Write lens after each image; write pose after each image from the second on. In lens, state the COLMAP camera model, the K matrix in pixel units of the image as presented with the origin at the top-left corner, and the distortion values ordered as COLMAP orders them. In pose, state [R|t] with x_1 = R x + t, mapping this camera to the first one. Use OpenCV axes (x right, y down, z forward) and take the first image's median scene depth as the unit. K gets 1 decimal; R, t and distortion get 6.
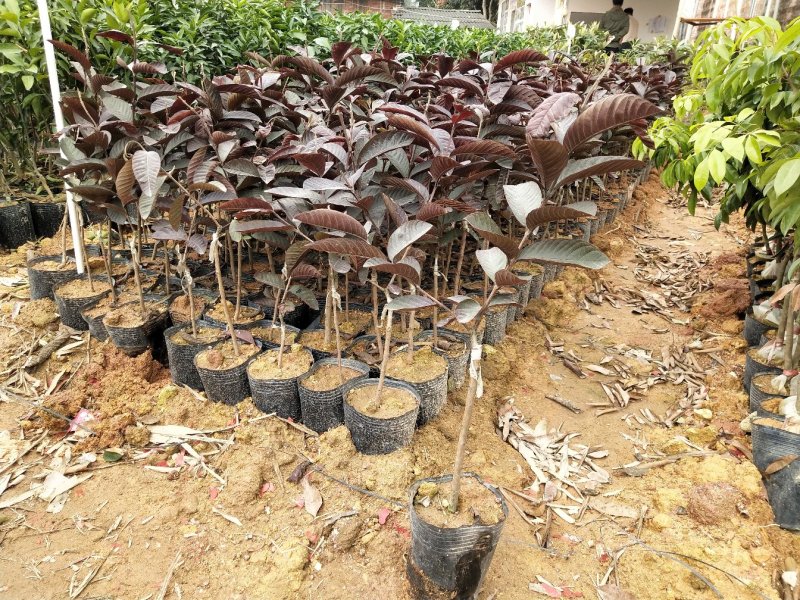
lens RADIAL K [[602.2, 0, 402.1], [0, 602.2, 299.0], [0, 0, 1]] dist [-0.005199, 0.027488]
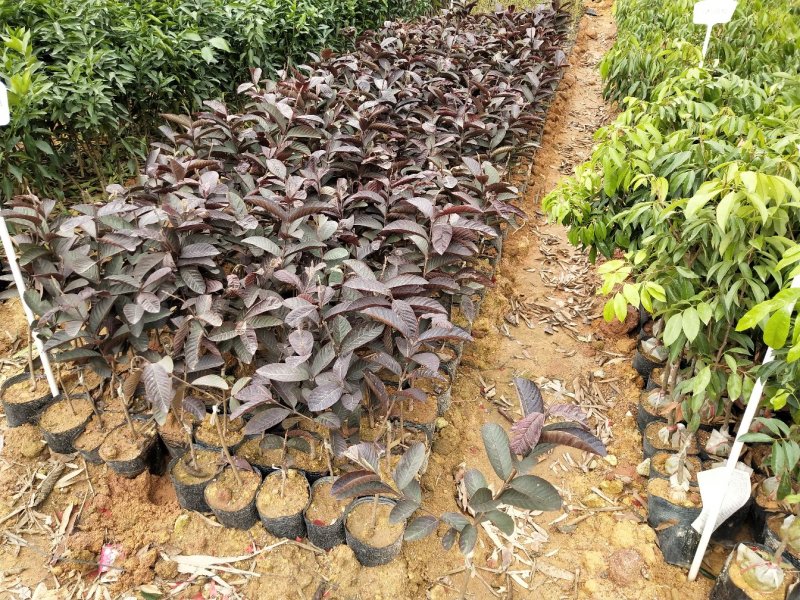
lens RADIAL K [[602.2, 0, 399.0], [0, 602.2, 300.8], [0, 0, 1]] dist [-0.005199, 0.027488]
pose [[0.982021, -0.111331, 0.152449, -0.106597], [0.083845, 0.980785, 0.176155, -0.422666], [-0.169131, -0.160206, 0.972486, -0.126931]]
